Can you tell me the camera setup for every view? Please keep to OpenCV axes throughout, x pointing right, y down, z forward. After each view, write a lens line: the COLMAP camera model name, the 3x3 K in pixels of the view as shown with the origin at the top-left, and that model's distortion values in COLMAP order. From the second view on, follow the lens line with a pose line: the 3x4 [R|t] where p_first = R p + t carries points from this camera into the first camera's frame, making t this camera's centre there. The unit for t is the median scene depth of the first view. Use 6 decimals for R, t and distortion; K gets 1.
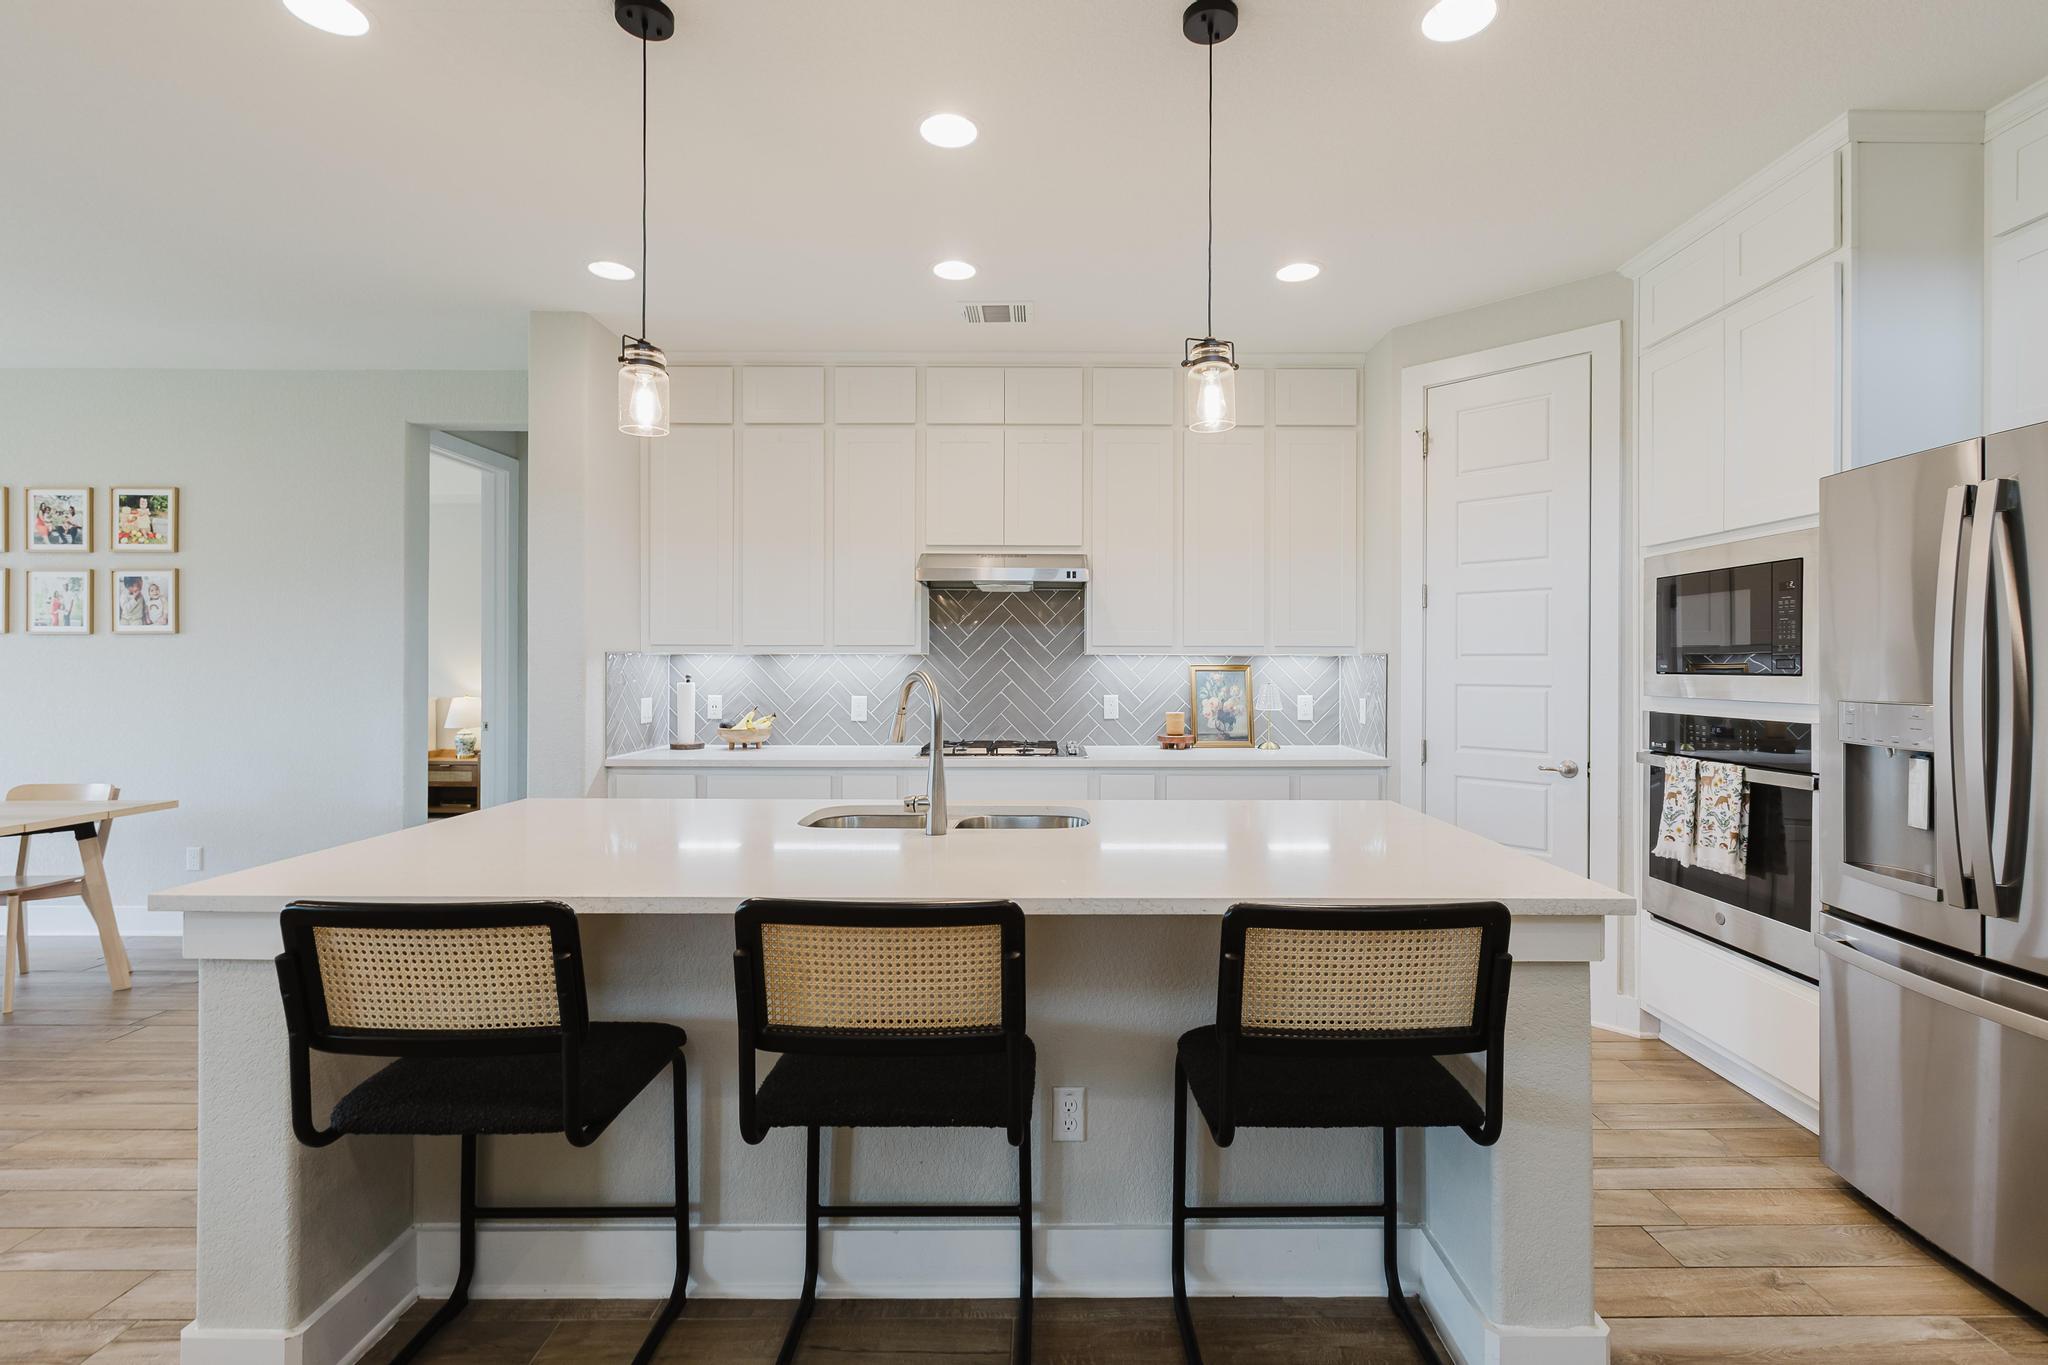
lens RADIAL K [[930.4, 0, 1041.9], [0, 930.4, 663.3], [0, 0, 1]] dist [-0.006878, 0.000882]
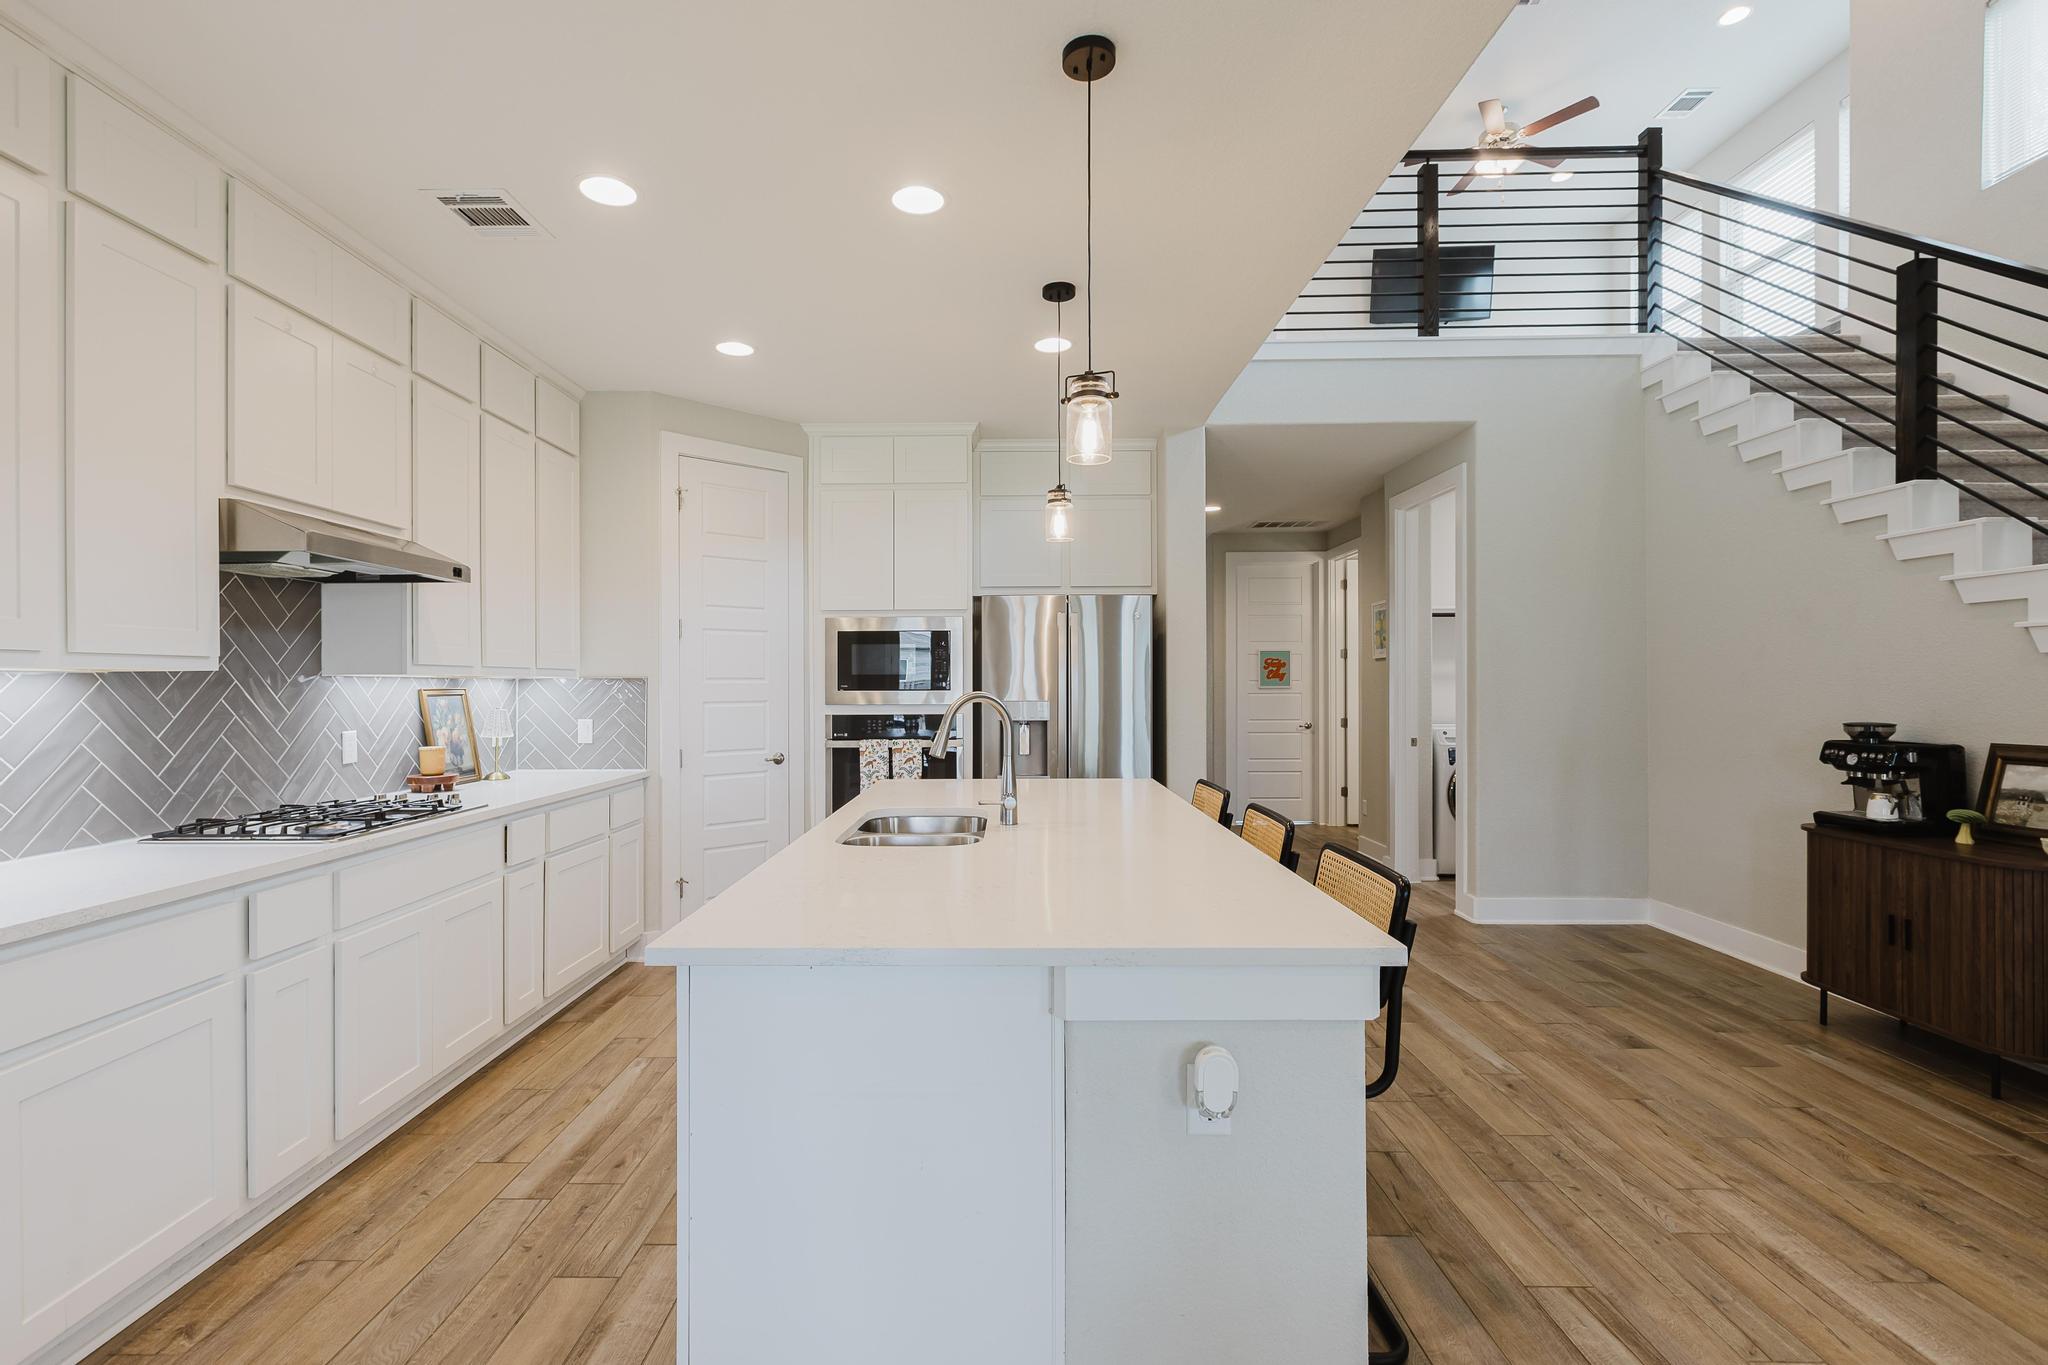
lens RADIAL K [[930.4, 0, 1004.1], [0, 930.4, 695.3], [0, 0, 1]] dist [-0.006878, 0.000882]
pose [[0.005568, -0.013819, 0.999889, -0.679586], [0.003731, 0.999898, 0.013798, -0.001968], [-0.999978, 0.003654, 0.005619, 0.502752]]
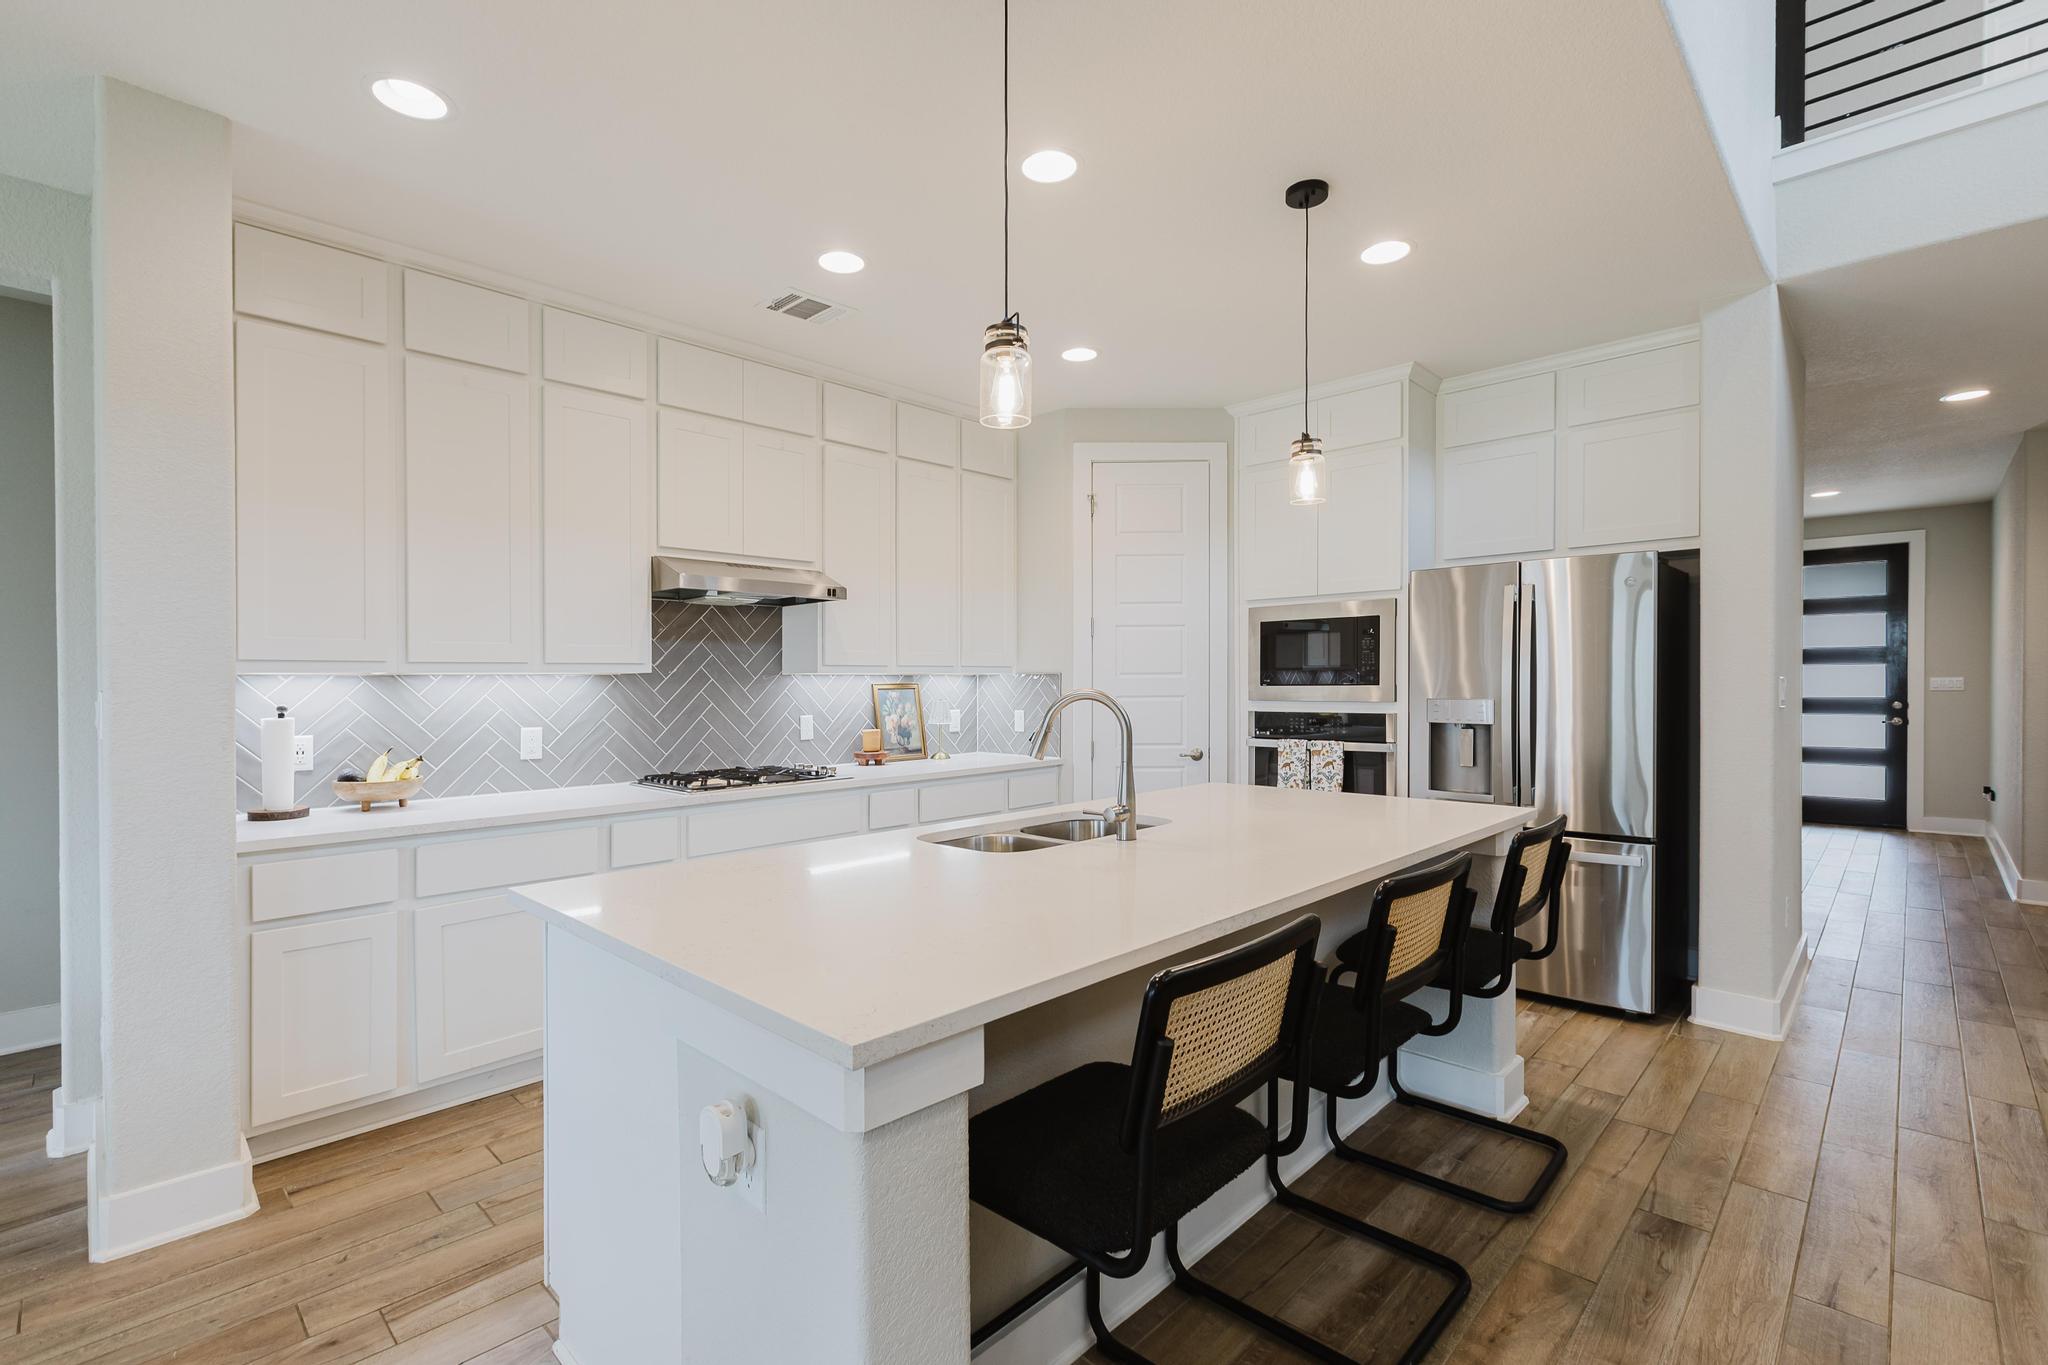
lens RADIAL K [[930.4, 0, 1012.4], [0, 930.4, 682.8], [0, 0, 1]] dist [-0.006878, 0.000882]
pose [[0.696948, -0.008747, 0.717068, -0.495690], [0.008788, 0.999955, 0.003657, -0.001706], [-0.717068, 0.003753, 0.696993, 0.172006]]
